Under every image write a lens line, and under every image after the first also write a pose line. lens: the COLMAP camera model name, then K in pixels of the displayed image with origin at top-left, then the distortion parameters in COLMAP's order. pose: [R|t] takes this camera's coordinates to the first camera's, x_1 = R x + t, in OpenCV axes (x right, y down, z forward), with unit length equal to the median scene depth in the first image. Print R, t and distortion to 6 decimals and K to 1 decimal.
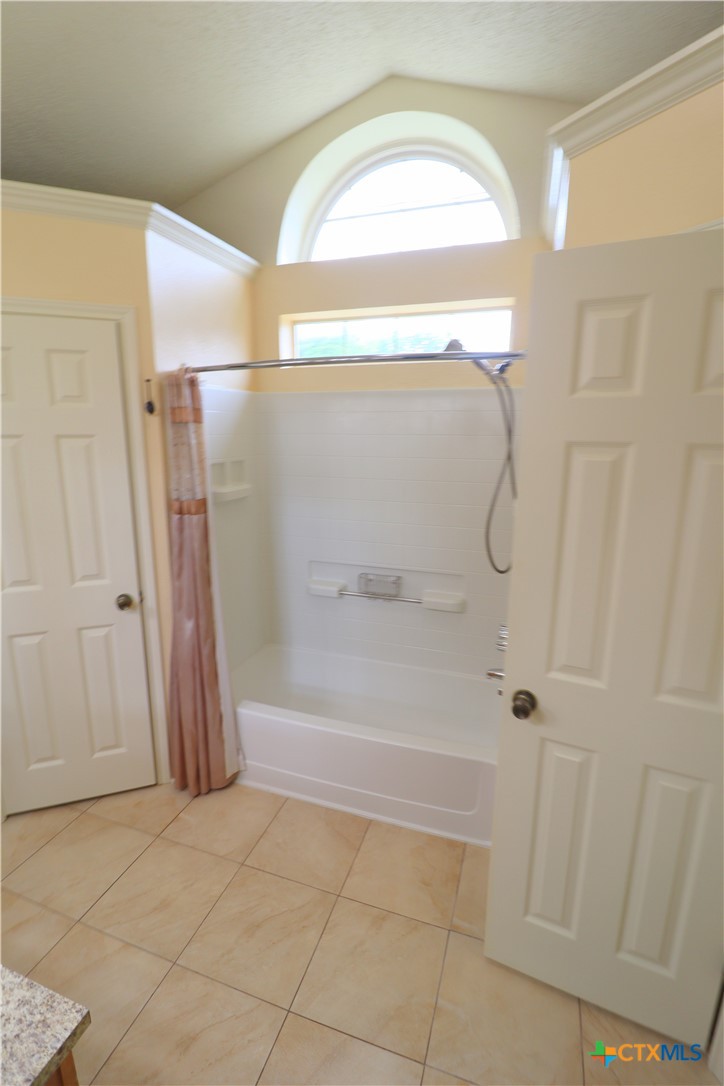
lens RADIAL K [[509.6, 0, 354.4], [0, 509.6, 533.4], [0, 0, 1]] dist [0.000882, -0.012756]
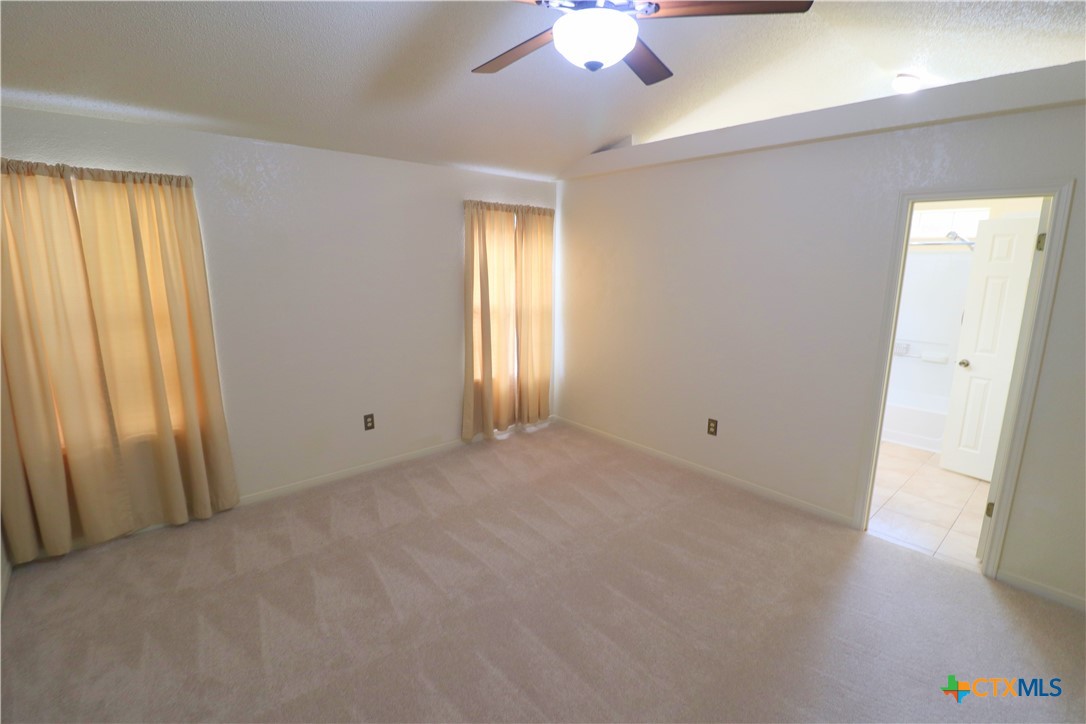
lens RADIAL K [[509.6, 0, 549.9], [0, 509.6, 356.2], [0, 0, 1]] dist [0.000882, -0.012756]
pose [[0.882131, 0.099731, -0.460325, -0.296345], [-0.112488, 0.993653, -0.000284, 0.378751], [0.457375, 0.052031, 0.887751, -1.829529]]
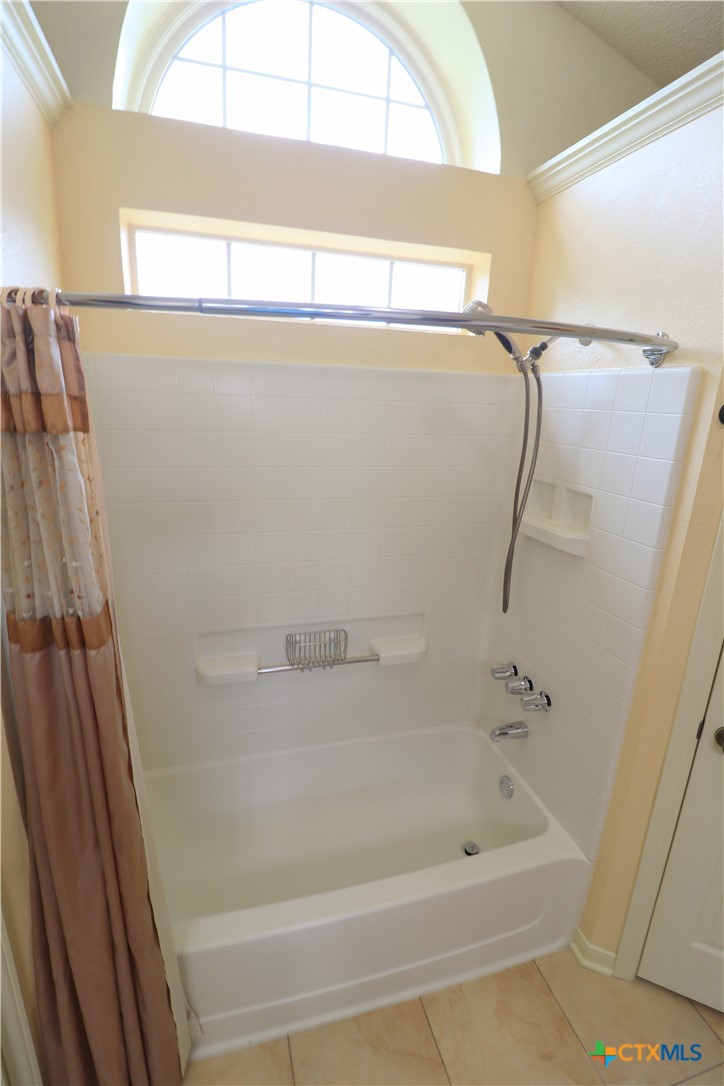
lens RADIAL K [[518.5, 0, 362.0], [0, 518.5, 543.0], [0, 0, 1]] dist [0.012219, -0.014856]
pose [[0.817026, -0.136976, 0.560094, -0.378620], [0.087918, 0.989609, 0.113770, -0.159384], [-0.569858, -0.043710, 0.820580, 0.530224]]
